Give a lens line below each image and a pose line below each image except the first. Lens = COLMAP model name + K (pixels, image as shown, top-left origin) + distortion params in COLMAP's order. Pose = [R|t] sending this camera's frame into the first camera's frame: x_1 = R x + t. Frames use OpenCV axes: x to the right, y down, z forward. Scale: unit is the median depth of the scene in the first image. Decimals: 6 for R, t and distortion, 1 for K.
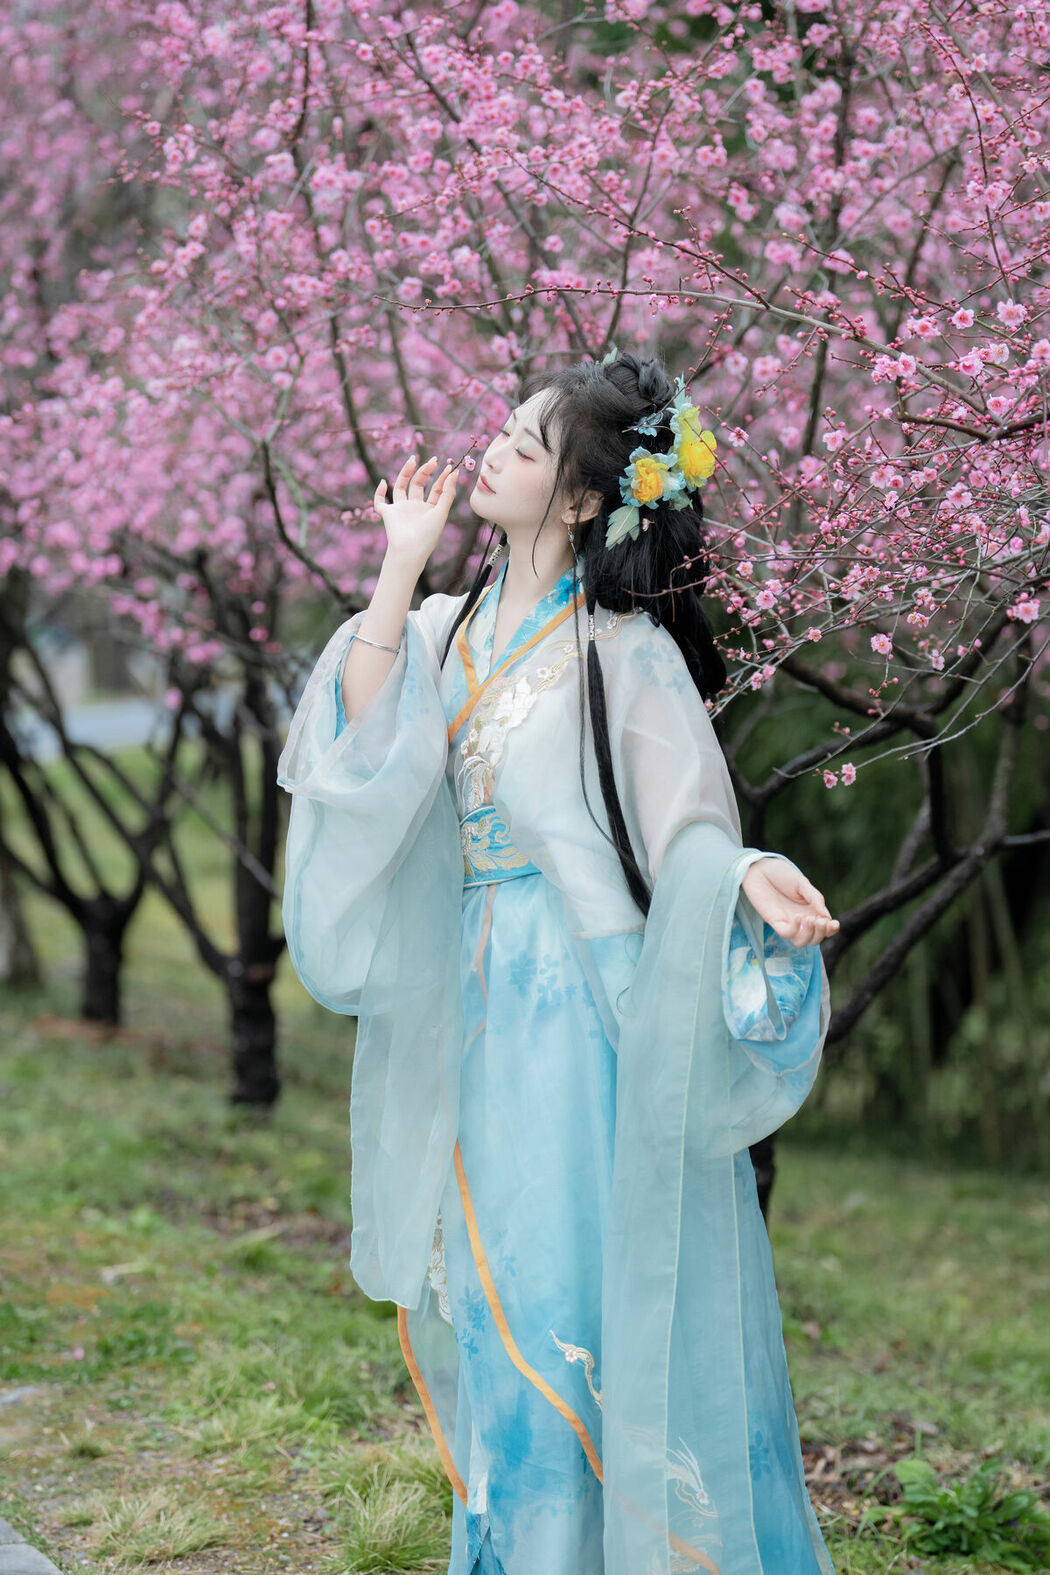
lens RADIAL K [[4753.4, 0, 525.0], [0, 4753.4, 787.5], [0, 0, 1]] dist [0.612398, 0.277720]
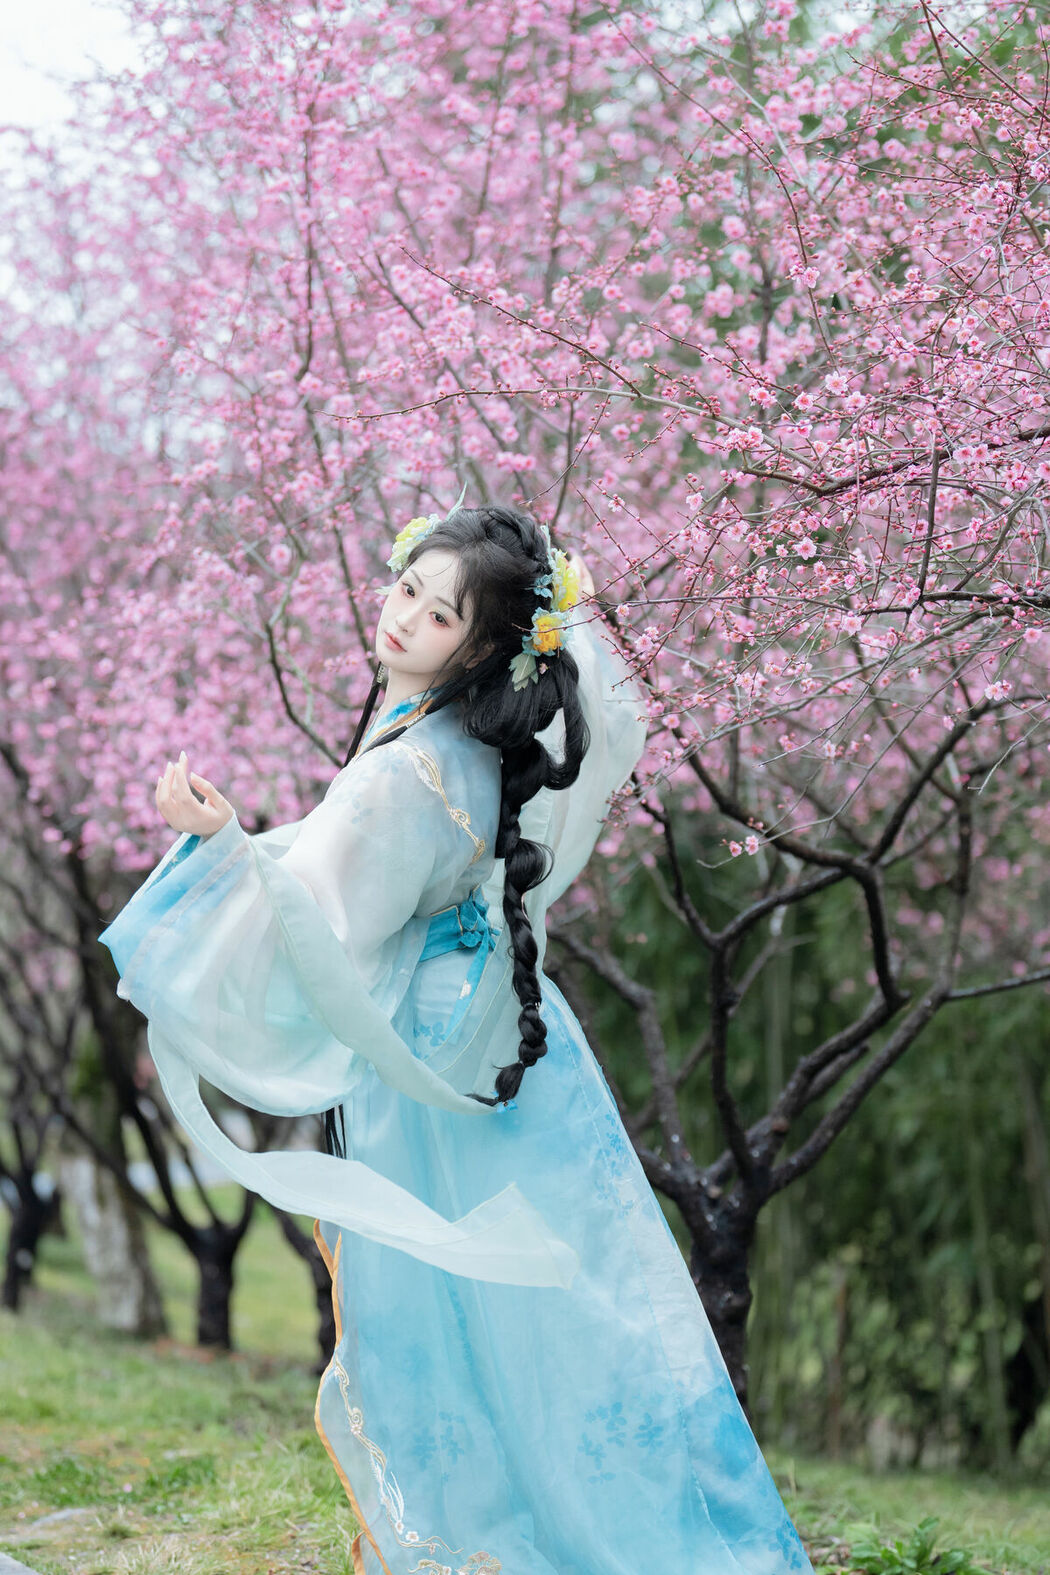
lens RADIAL K [[4592.8, 0, 525.0], [0, 4592.8, 787.5], [0, 0, 1]] dist [0.549062, 0.265997]
pose [[0.999027, -0.020424, -0.039087, 0.049344], [0.015809, 0.993247, -0.114938, 0.094567], [0.041171, 0.114208, 0.992603, -0.084279]]
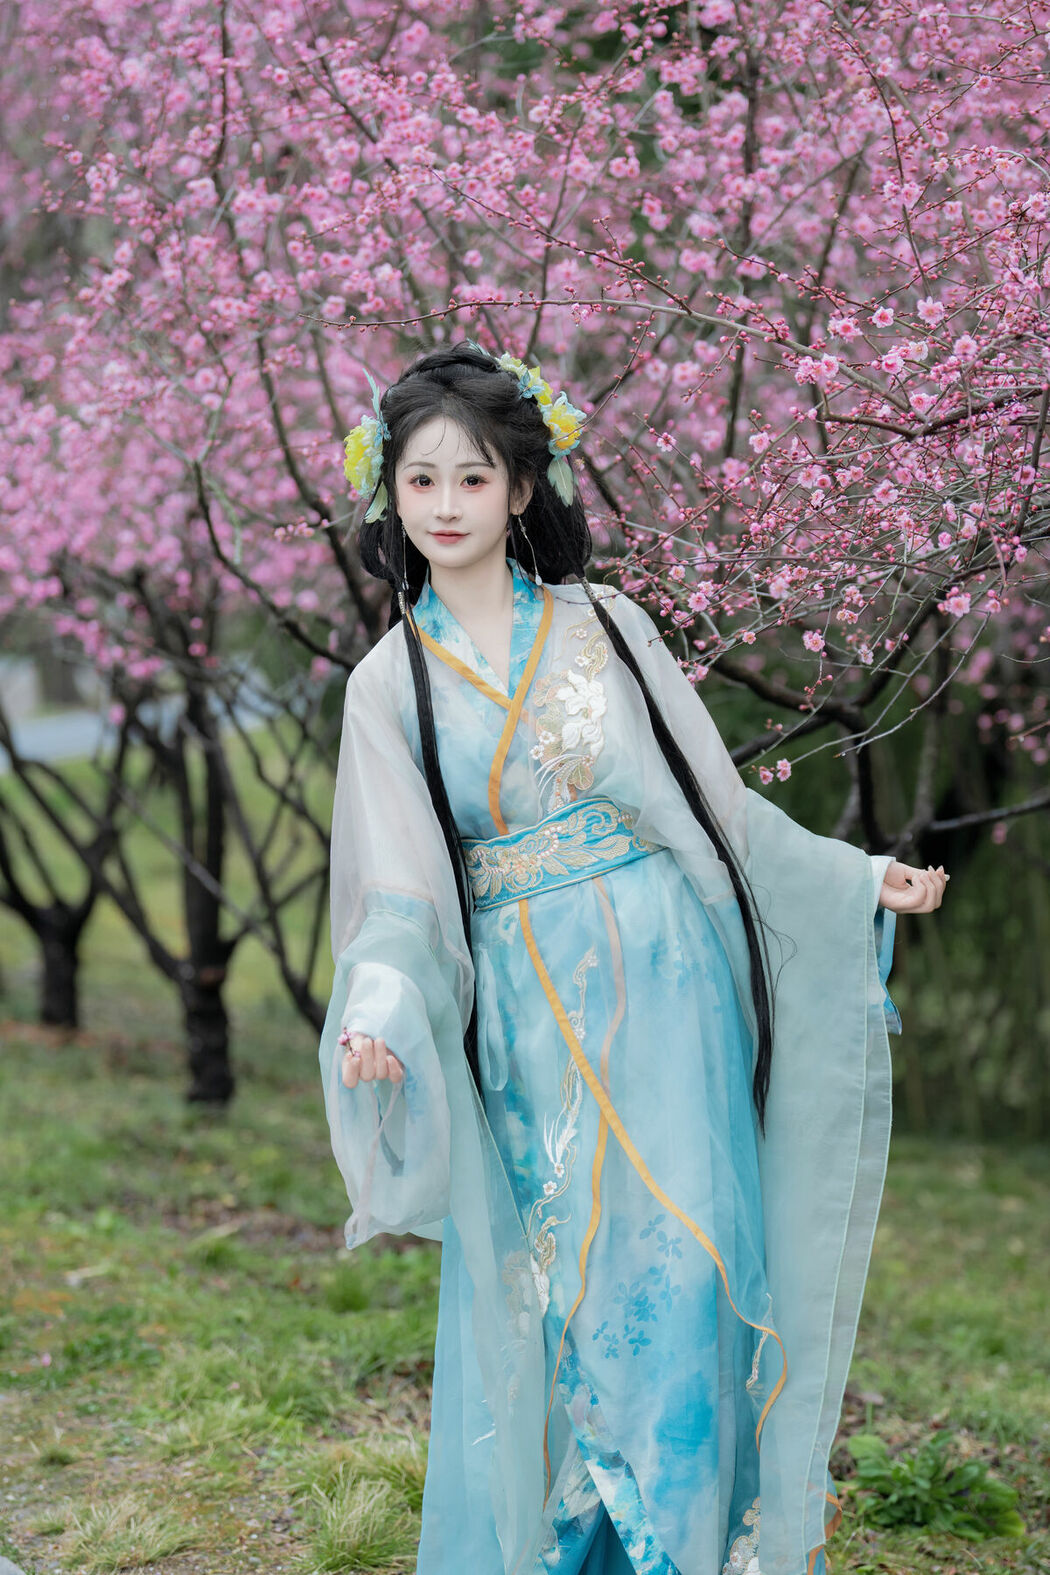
lens RADIAL K [[4489.5, 0, 525.0], [0, 4489.5, 787.5], [0, 0, 1]] dist [0.518220, 0.530615]
pose [[0.999249, -0.035656, 0.015139, -0.001528], [0.035624, 0.999362, 0.002381, -0.002886], [-0.015214, -0.001840, 0.999883, 0.036793]]
